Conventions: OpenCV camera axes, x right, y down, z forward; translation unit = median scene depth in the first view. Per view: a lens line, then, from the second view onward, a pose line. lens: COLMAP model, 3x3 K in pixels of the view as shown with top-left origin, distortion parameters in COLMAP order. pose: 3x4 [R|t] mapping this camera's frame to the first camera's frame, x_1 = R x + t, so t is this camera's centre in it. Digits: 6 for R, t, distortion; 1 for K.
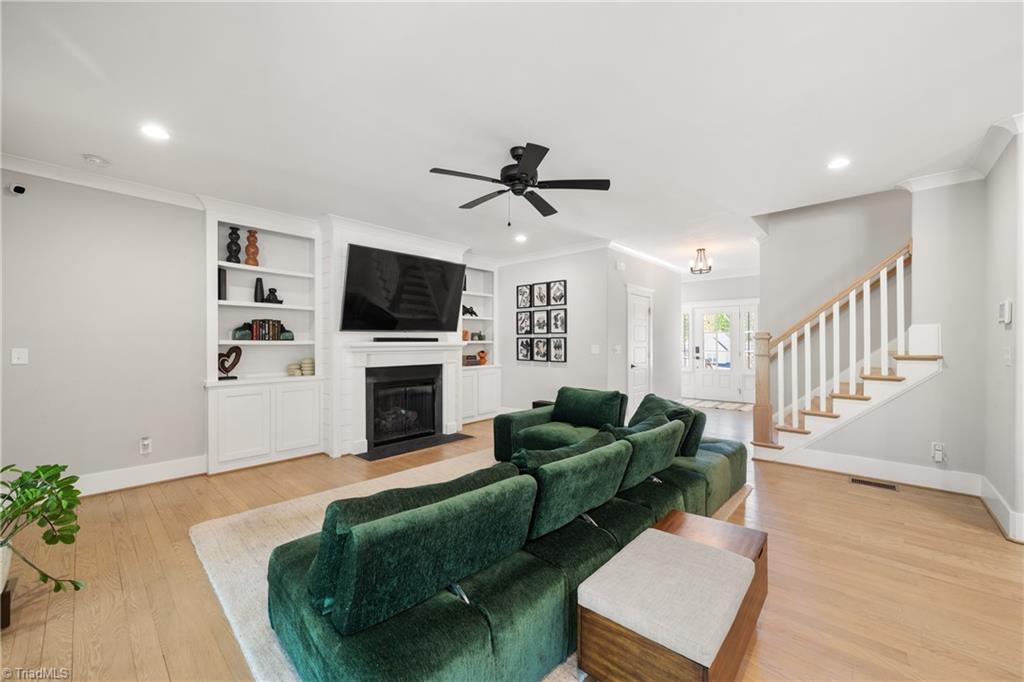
lens RADIAL K [[394.5, 0, 520.4], [0, 394.5, 342.9], [0, 0, 1]] dist [-0.008971, -0.000102]
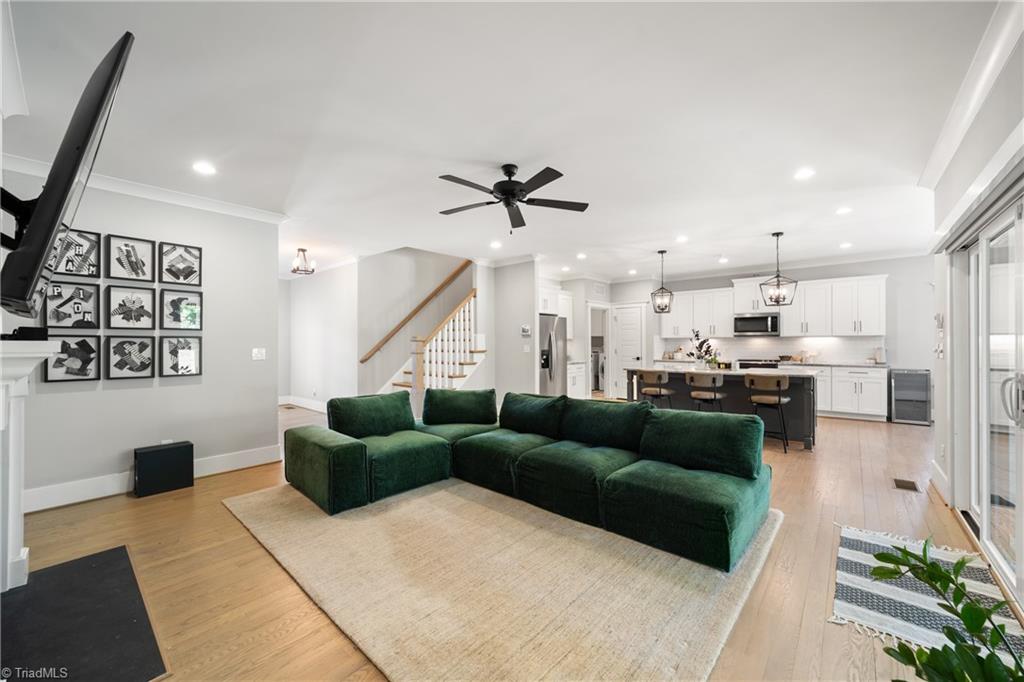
lens RADIAL K [[394.5, 0, 515.7], [0, 394.5, 342.4], [0, 0, 1]] dist [-0.008971, -0.000102]
pose [[-0.034209, 0.003148, 0.999410, -0.529652], [0.003817, 0.999988, -0.003019, -0.000494], [-0.999407, 0.003711, -0.034220, 0.488014]]
